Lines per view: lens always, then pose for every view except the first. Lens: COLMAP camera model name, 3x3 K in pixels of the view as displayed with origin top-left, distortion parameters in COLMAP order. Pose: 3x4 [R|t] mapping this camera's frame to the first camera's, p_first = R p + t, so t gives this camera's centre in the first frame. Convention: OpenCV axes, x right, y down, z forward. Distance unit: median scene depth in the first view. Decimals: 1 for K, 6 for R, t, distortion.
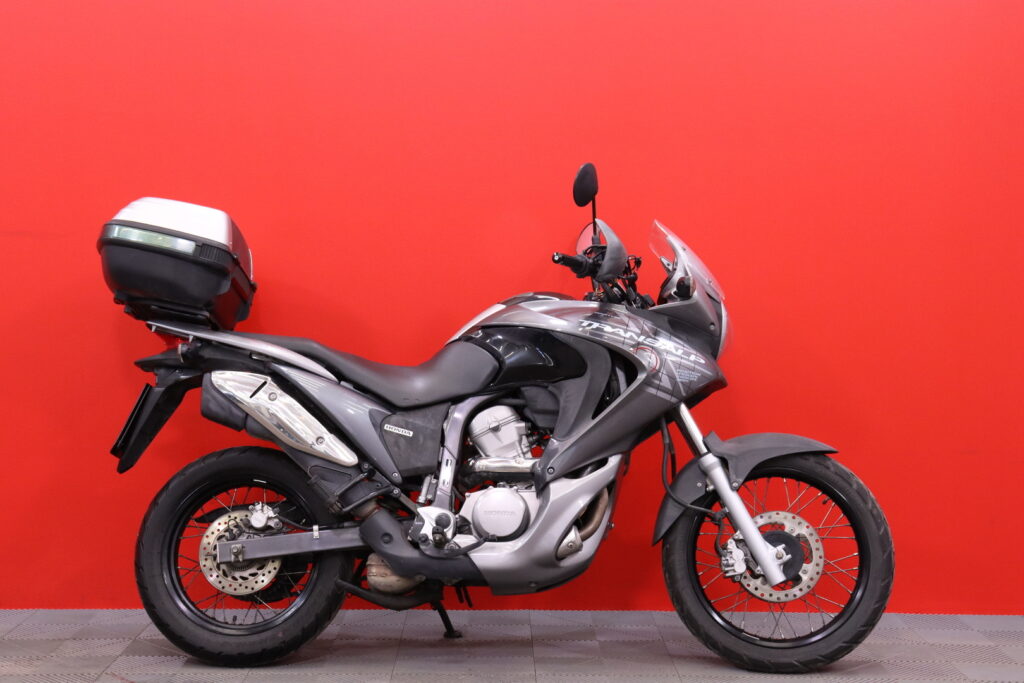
lens RADIAL K [[1569.9, 0, 512.0], [0, 1569.9, 341.5], [0, 0, 1]] dist [0.074860, 0.065857]
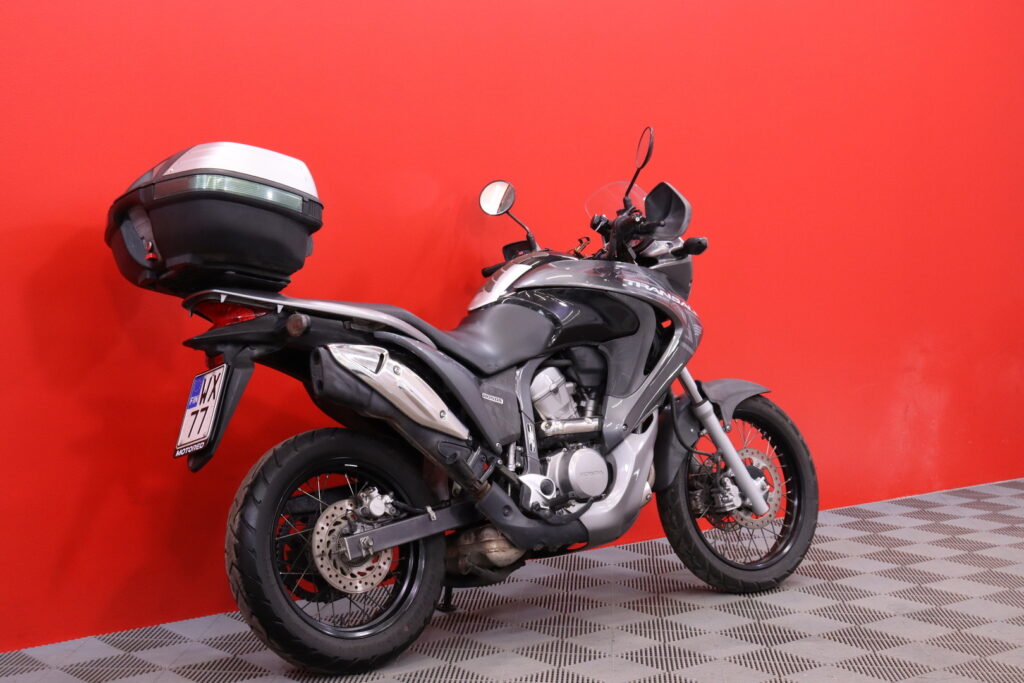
lens RADIAL K [[1569.9, 0, 512.0], [0, 1569.9, 341.5], [0, 0, 1]] dist [0.074860, 0.065857]
pose [[0.763659, -0.042750, 0.644203, -0.676143], [0.020504, 0.998908, 0.041983, -0.017807], [-0.645294, -0.018853, 0.763701, 0.263200]]
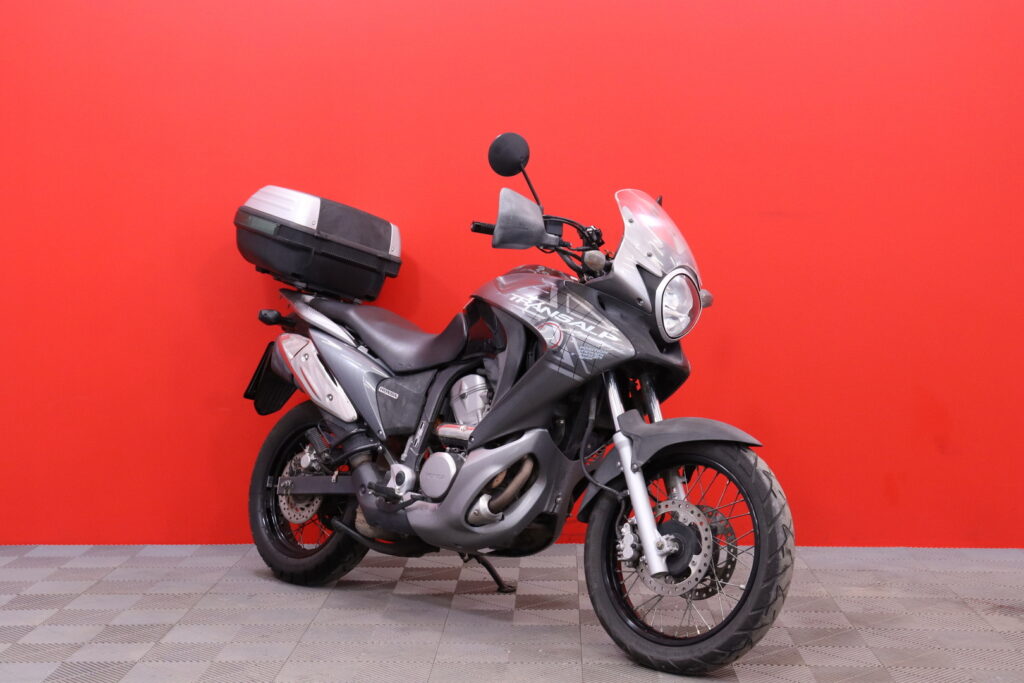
lens RADIAL K [[1586.1, 0, 512.0], [0, 1586.1, 341.5], [0, 0, 1]] dist [-0.383827, 0.012433]
pose [[0.733373, 0.033886, -0.678981, 0.742430], [-0.004690, 0.998985, 0.044790, -0.029343], [0.679810, -0.029664, 0.732788, 0.246348]]
